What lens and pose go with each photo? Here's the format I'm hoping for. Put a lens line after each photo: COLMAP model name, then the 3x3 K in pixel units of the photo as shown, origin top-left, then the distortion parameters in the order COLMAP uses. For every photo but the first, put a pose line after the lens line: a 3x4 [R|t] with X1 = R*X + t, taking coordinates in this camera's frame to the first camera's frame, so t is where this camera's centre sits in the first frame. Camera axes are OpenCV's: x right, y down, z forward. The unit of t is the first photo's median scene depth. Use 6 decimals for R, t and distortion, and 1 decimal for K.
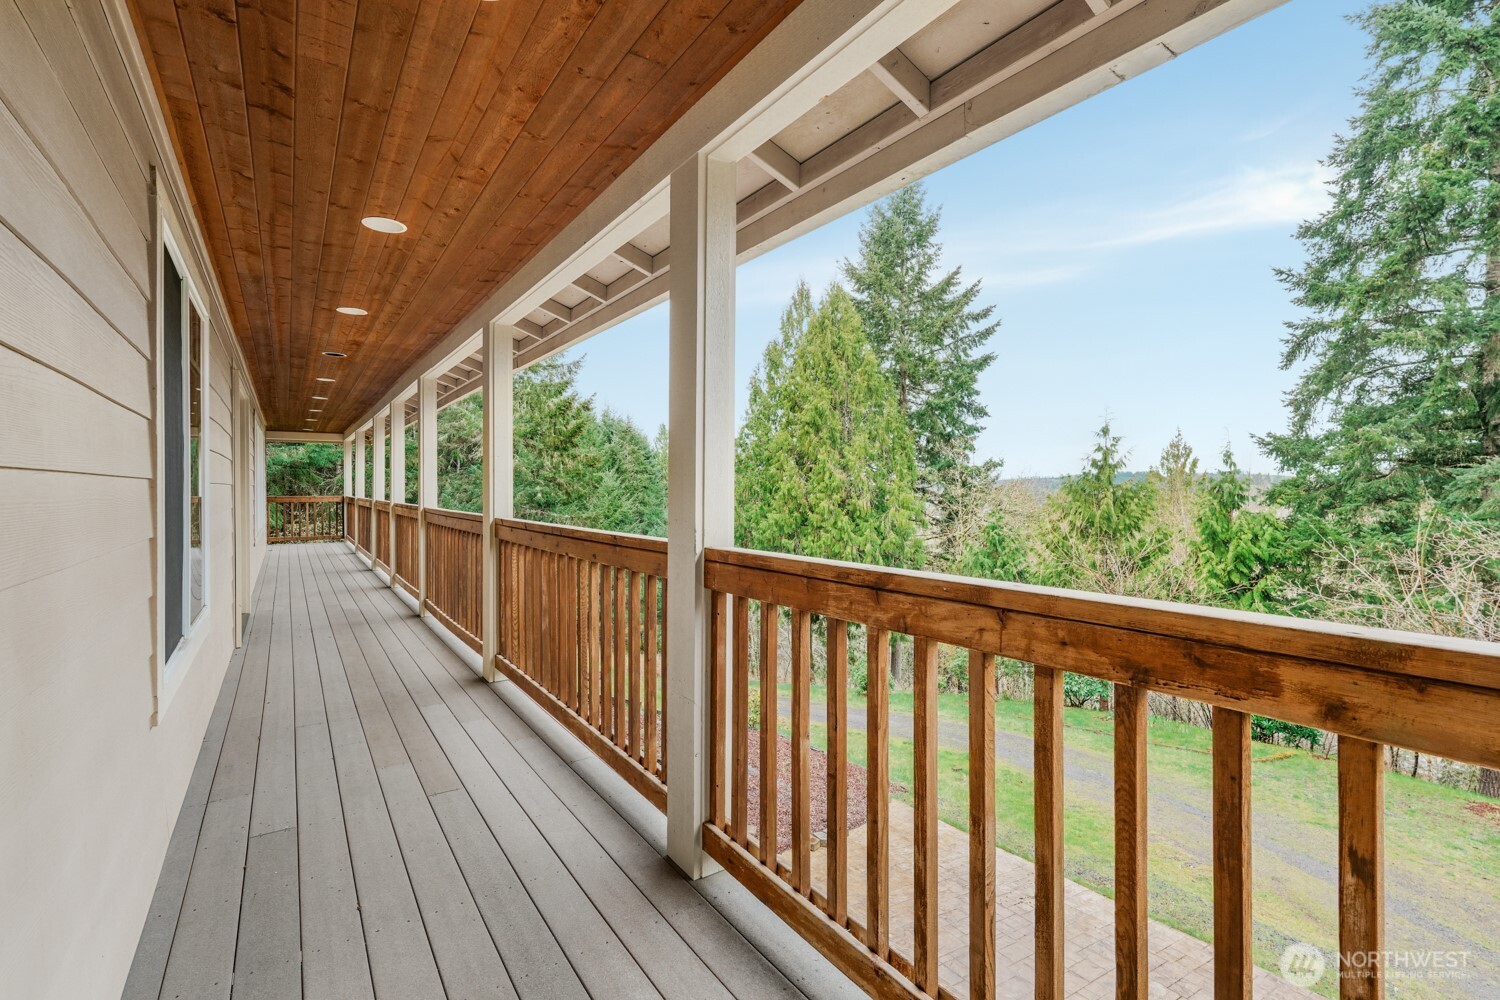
lens RADIAL K [[666.2, 0, 756.9], [0, 666.2, 497.1], [0, 0, 1]] dist [0.002773, 0.000918]
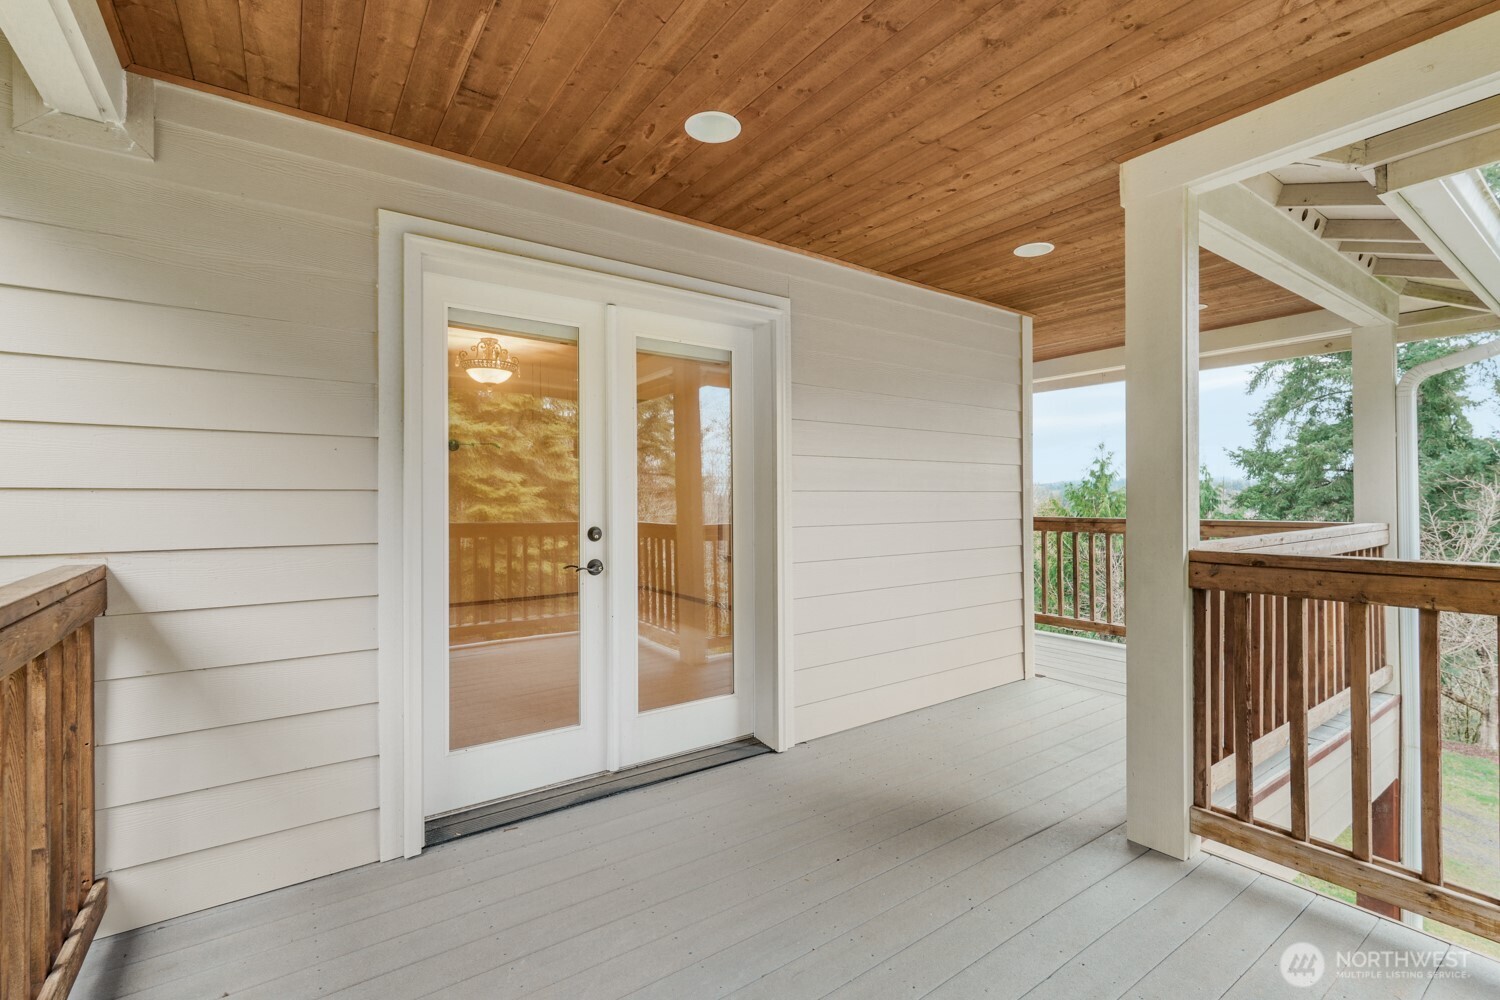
lens RADIAL K [[666.2, 0, 748.9], [0, 666.2, 497.1], [0, 0, 1]] dist [0.002773, 0.000918]
pose [[0.999944, -0.005868, 0.008831, -0.127243], [0.005963, 0.999923, -0.010865, 0.000807], [-0.008766, 0.010917, 0.999902, -0.198577]]
